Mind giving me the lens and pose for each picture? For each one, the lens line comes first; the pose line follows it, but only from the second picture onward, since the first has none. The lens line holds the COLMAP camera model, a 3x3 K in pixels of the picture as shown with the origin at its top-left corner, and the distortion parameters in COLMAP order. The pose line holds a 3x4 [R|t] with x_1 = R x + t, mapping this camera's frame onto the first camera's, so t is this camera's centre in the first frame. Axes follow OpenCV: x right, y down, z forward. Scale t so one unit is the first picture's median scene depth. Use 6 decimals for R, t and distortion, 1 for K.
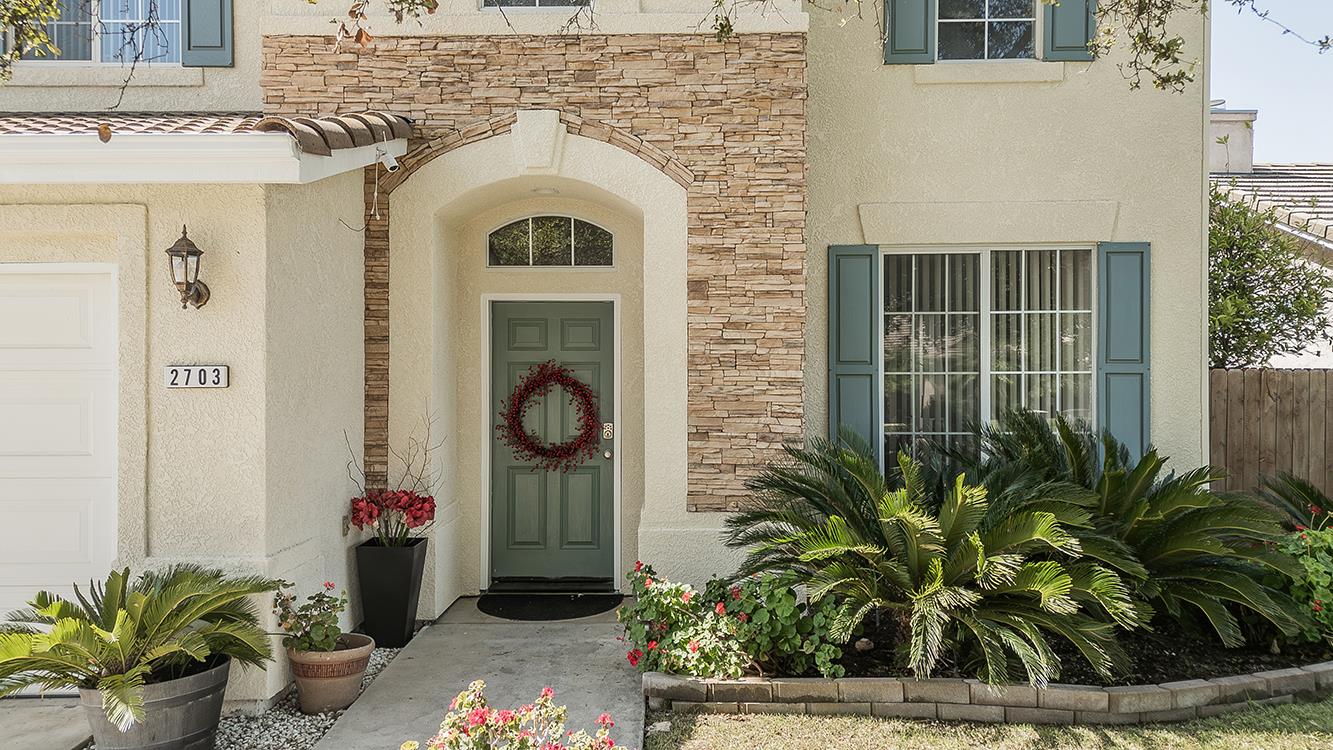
lens RADIAL K [[931.8, 0, 671.6], [0, 931.8, 381.2], [0, 0, 1]] dist [0.084110, -0.049807]
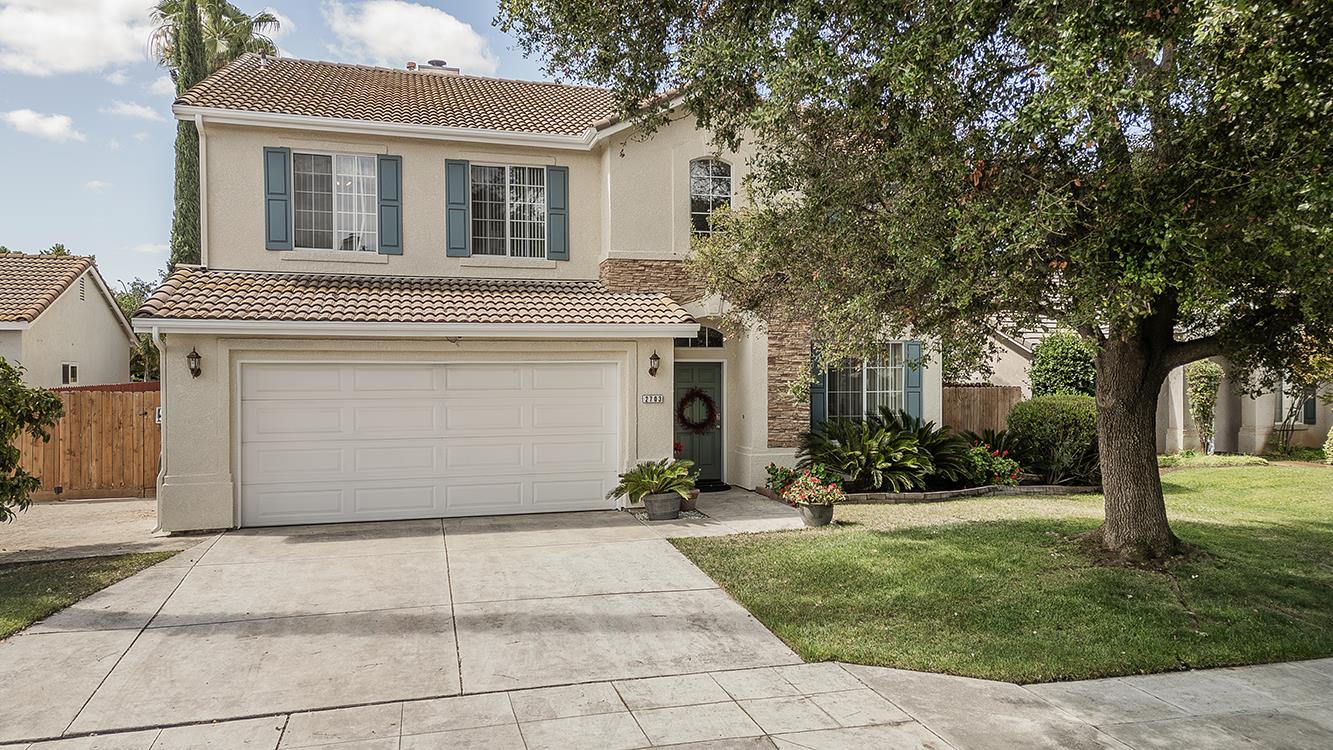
lens RADIAL K [[931.8, 0, 662.8], [0, 931.8, 374.0], [0, 0, 1]] dist [0.084110, -0.049807]
pose [[0.959333, -0.000227, 0.282276, -0.980208], [-0.001297, 0.999986, 0.005215, -0.075246], [-0.282273, -0.005369, 0.959319, -1.369888]]
